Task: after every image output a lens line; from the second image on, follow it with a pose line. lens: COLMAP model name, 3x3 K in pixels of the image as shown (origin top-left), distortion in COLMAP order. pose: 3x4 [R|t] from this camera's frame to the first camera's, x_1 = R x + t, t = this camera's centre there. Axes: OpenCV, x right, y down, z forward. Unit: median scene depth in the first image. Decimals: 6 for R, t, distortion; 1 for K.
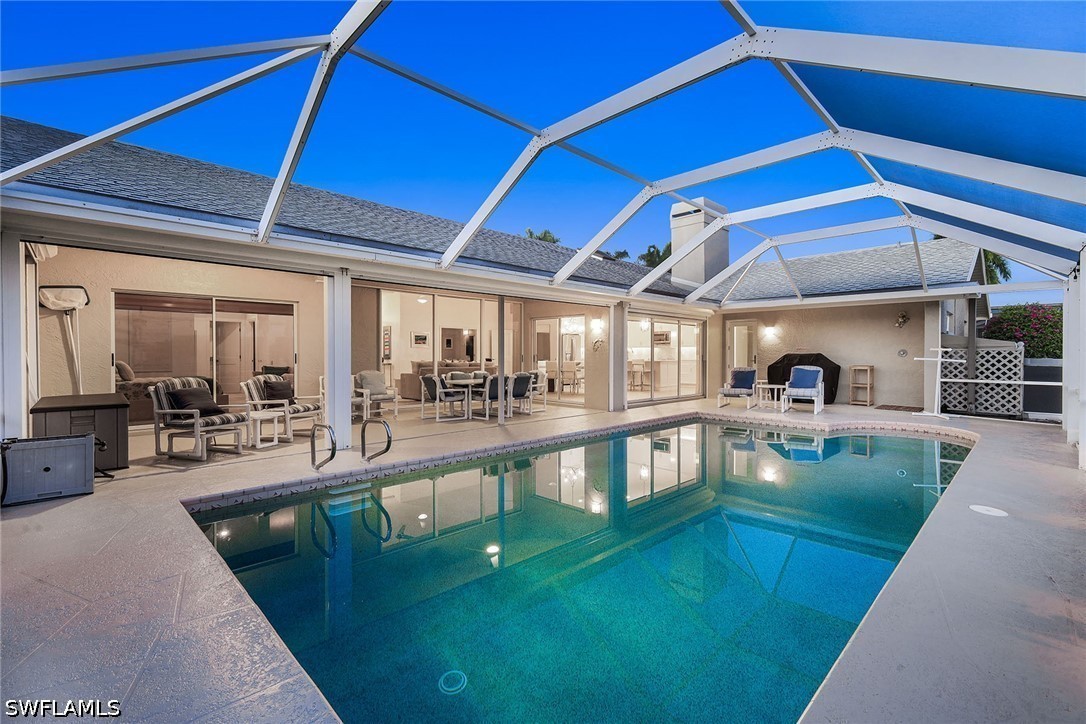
lens RADIAL K [[474.9, 0, 543.9], [0, 474.9, 359.5], [0, 0, 1]] dist [0.000485, -0.000401]
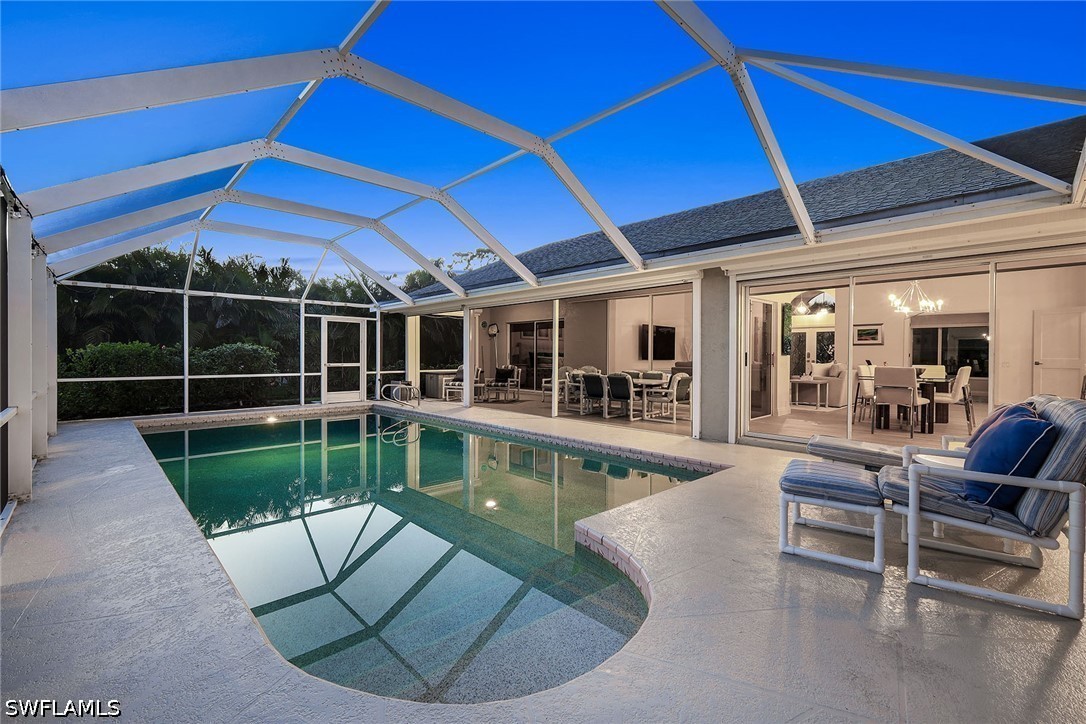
lens RADIAL K [[482.4, 0, 543.5], [0, 482.4, 358.6], [0, 0, 1]] dist [0.004925, 0.000005]
pose [[-0.021698, 0.009857, -0.999716, 0.867075], [-0.009248, 0.999907, 0.010060, -0.007954], [0.999722, 0.009464, -0.021605, 0.840556]]
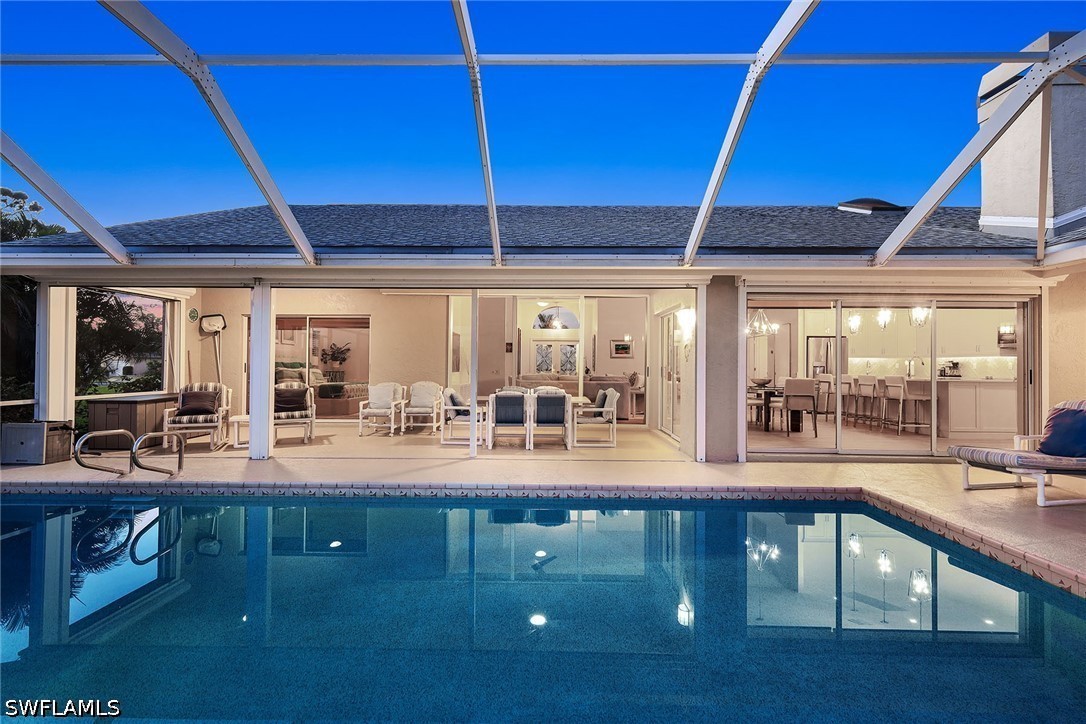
lens RADIAL K [[482.4, 0, 543.5], [0, 482.4, 358.6], [0, 0, 1]] dist [0.004925, 0.000005]
pose [[0.705054, -0.006206, -0.709127, 0.453090], [-0.013238, 0.999672, -0.021912, -0.004909], [0.709031, 0.024836, 0.704740, 0.444603]]
